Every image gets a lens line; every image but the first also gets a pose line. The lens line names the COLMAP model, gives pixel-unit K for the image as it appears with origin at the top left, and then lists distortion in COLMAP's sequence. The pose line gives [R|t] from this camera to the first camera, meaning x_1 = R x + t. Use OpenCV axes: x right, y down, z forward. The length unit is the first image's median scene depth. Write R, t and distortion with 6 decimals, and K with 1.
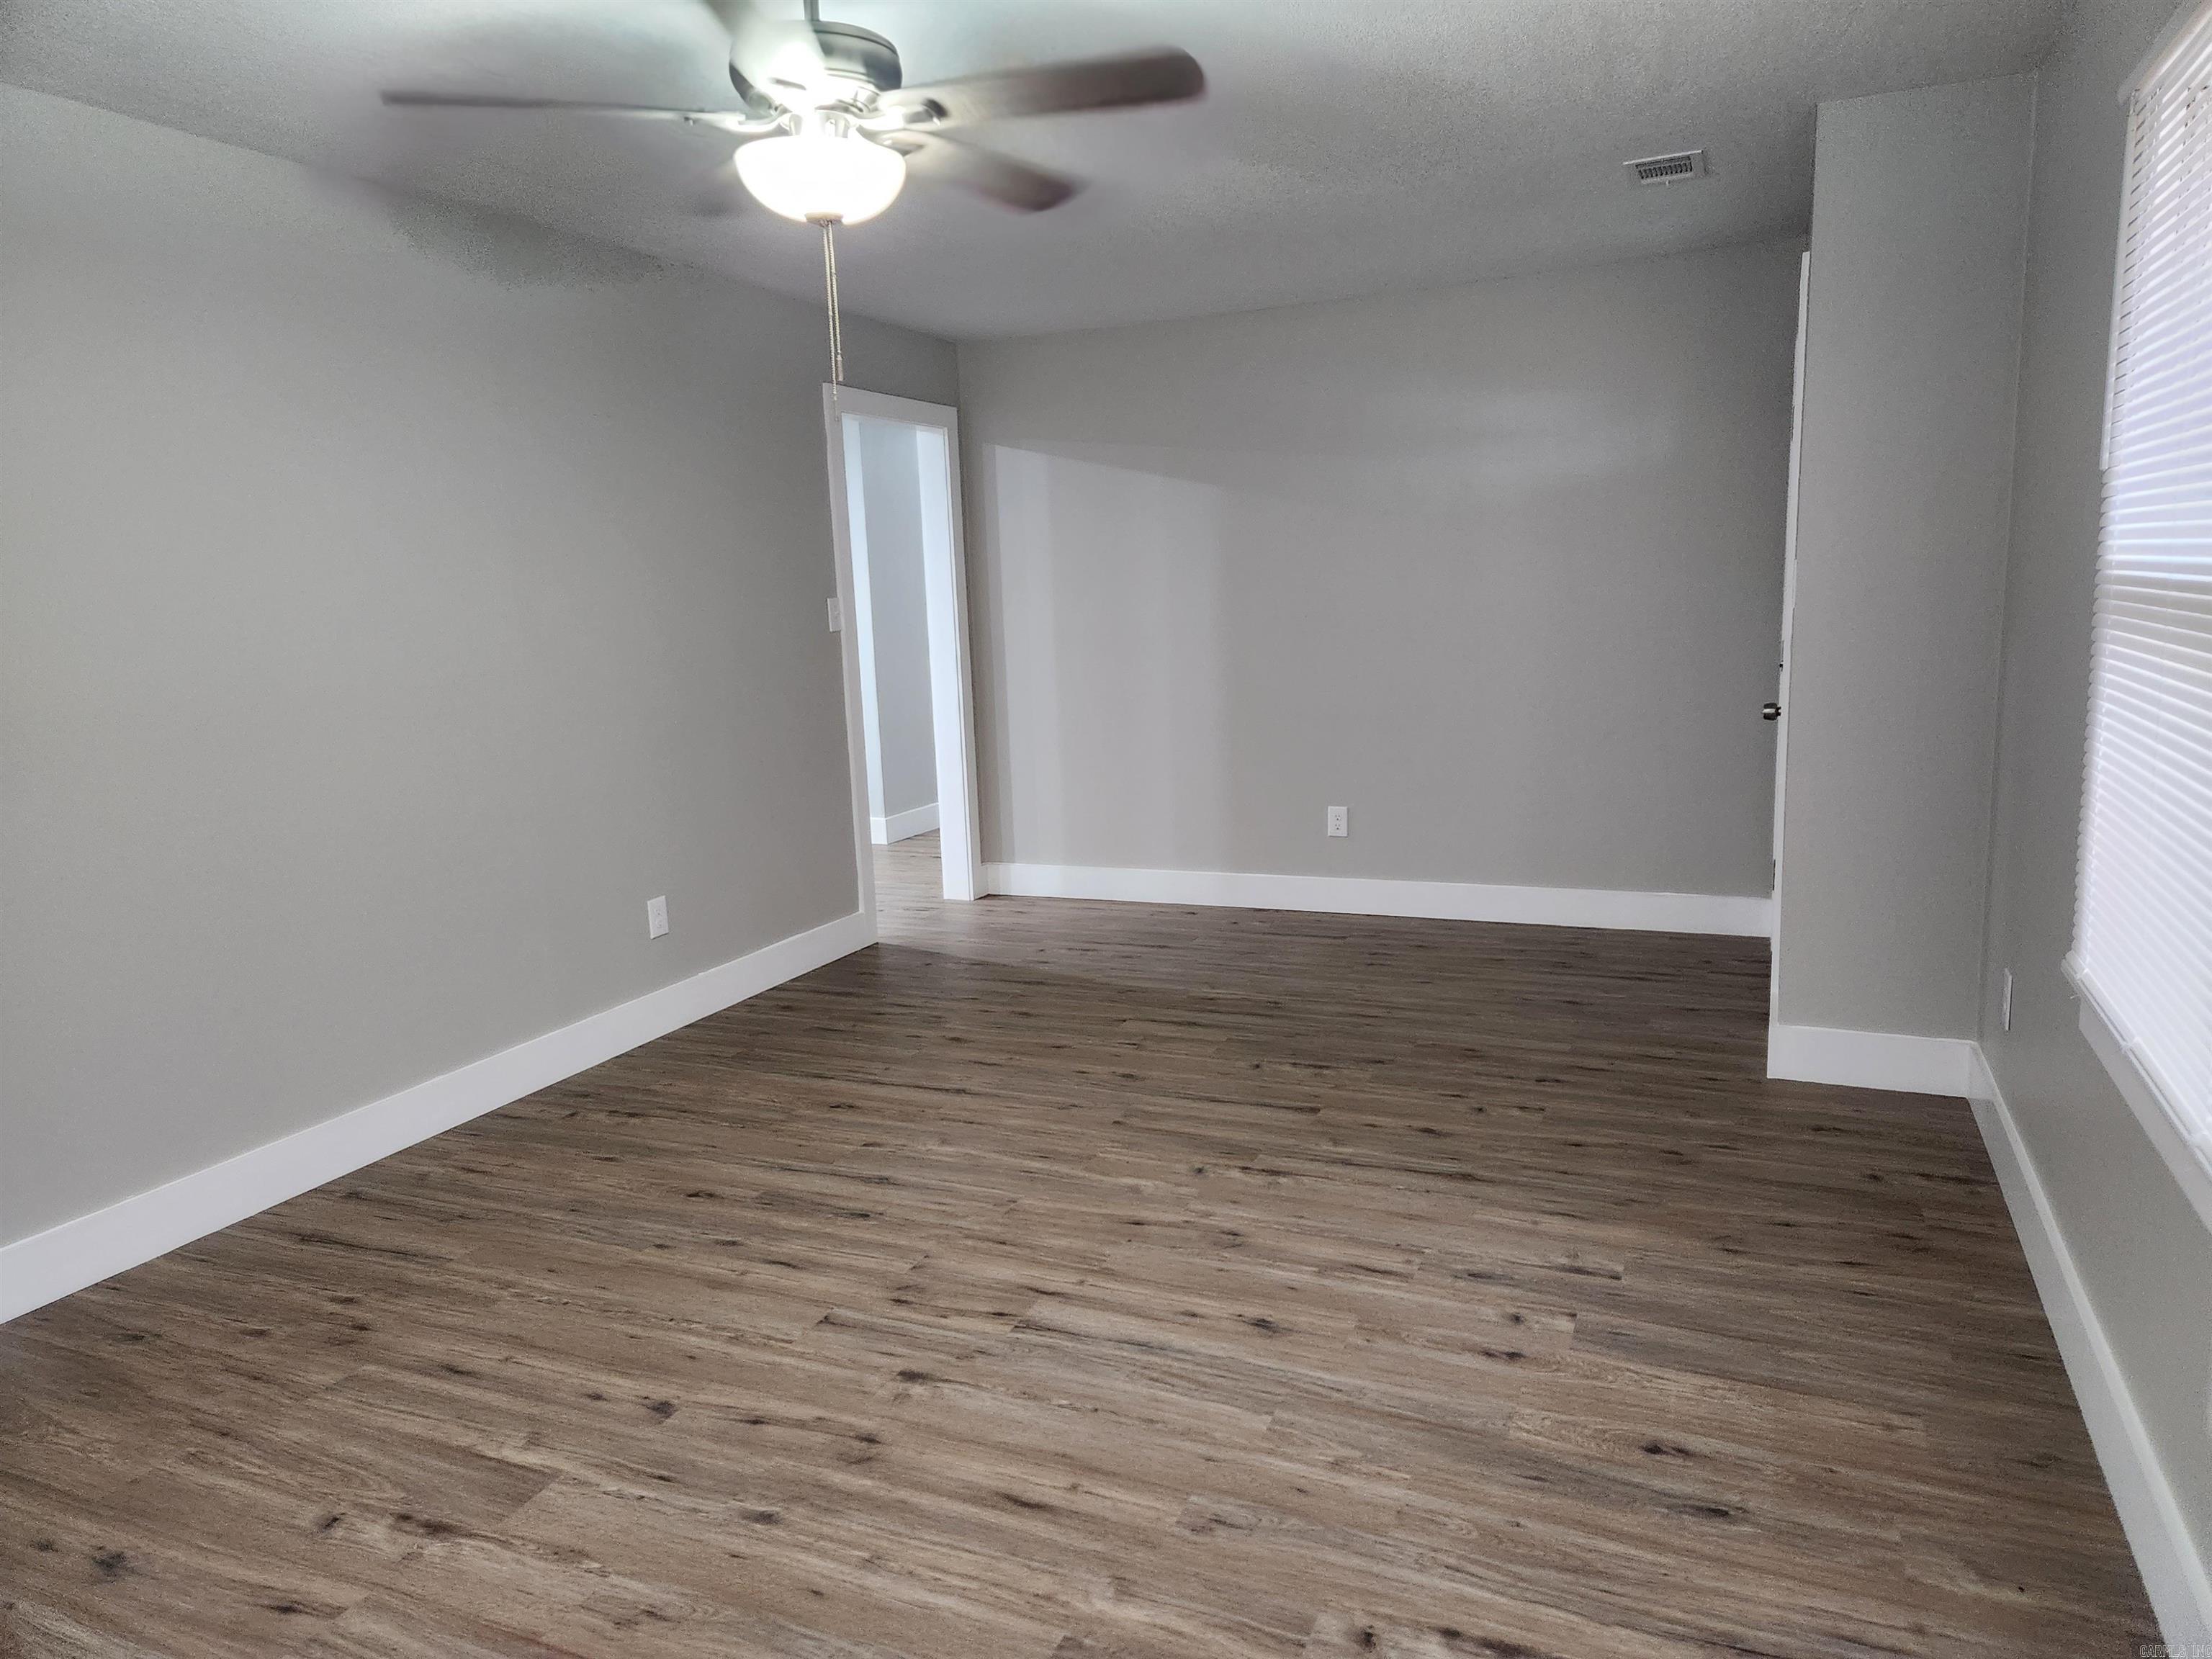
lens RADIAL K [[1485.7, 0, 1101.9], [0, 1485.7, 842.6], [0, 0, 1]] dist [0.095356, -0.082032]
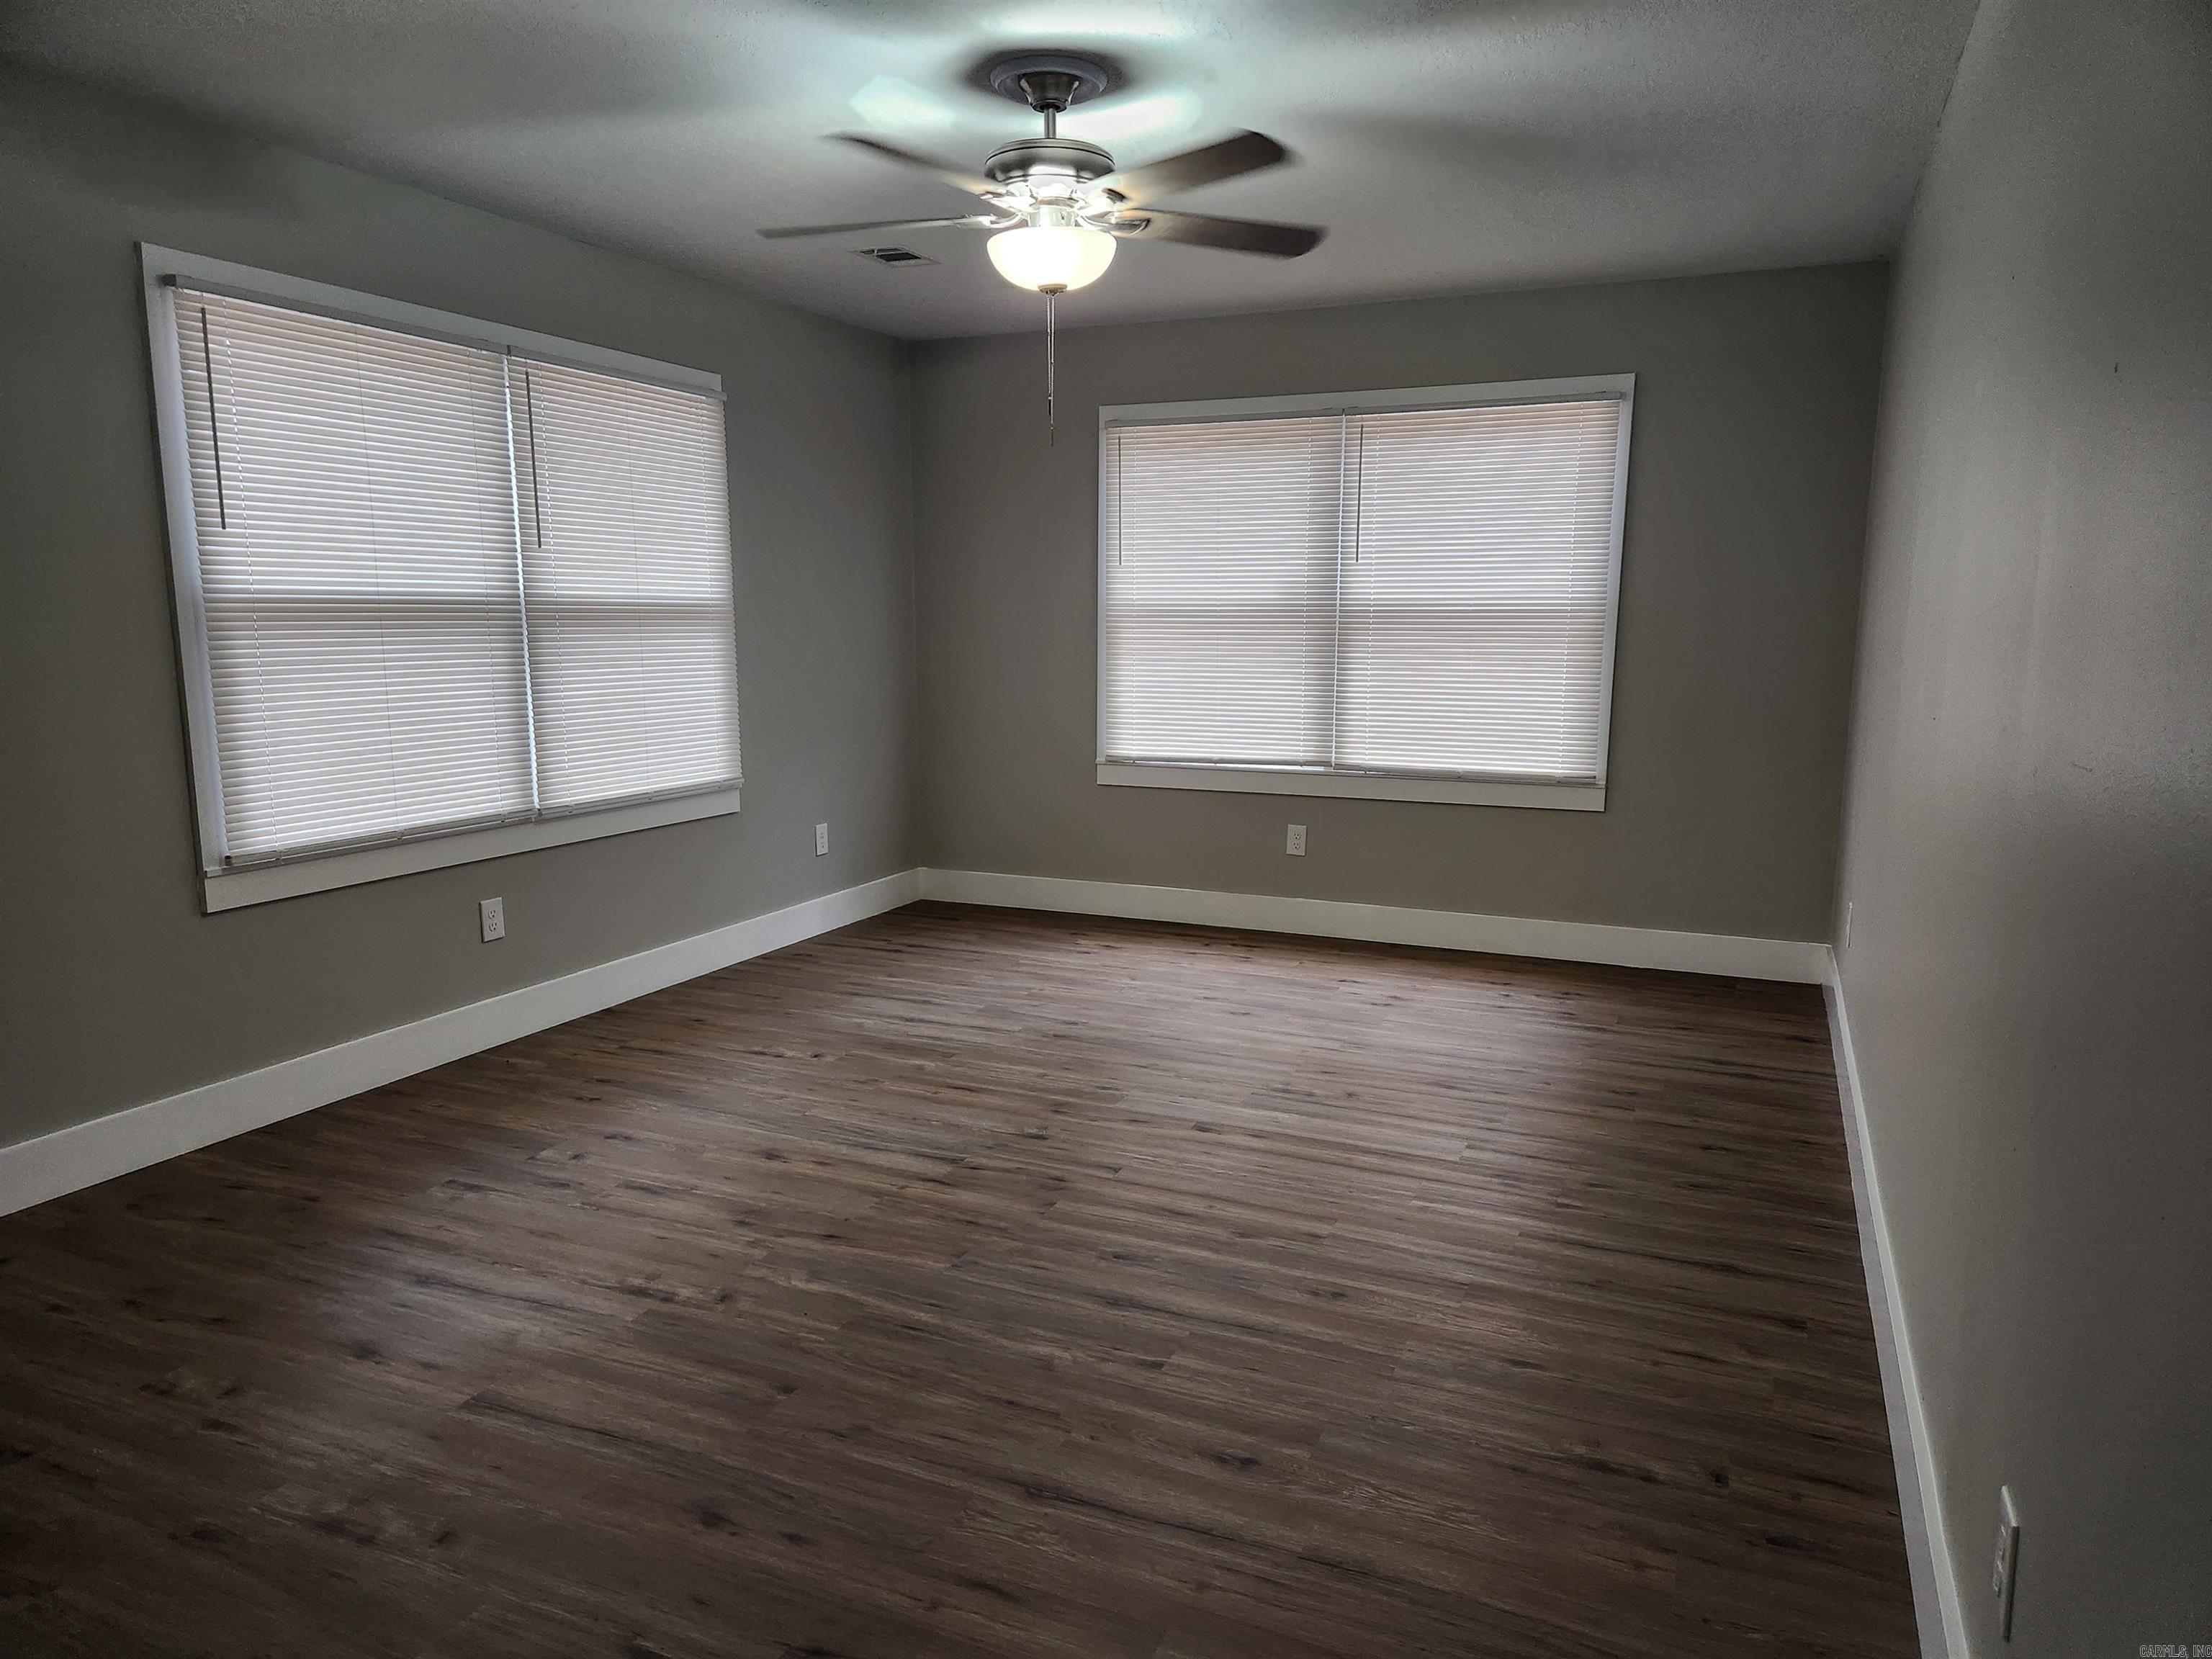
lens RADIAL K [[1485.7, 0, 1101.9], [0, 1485.7, 842.6], [0, 0, 1]] dist [0.095356, -0.082032]
pose [[-0.999351, 0.035898, 0.003092, -0.178140], [0.034925, 0.944018, 0.328041, -0.325805], [0.008857, 0.327936, -0.944659, 1.984731]]
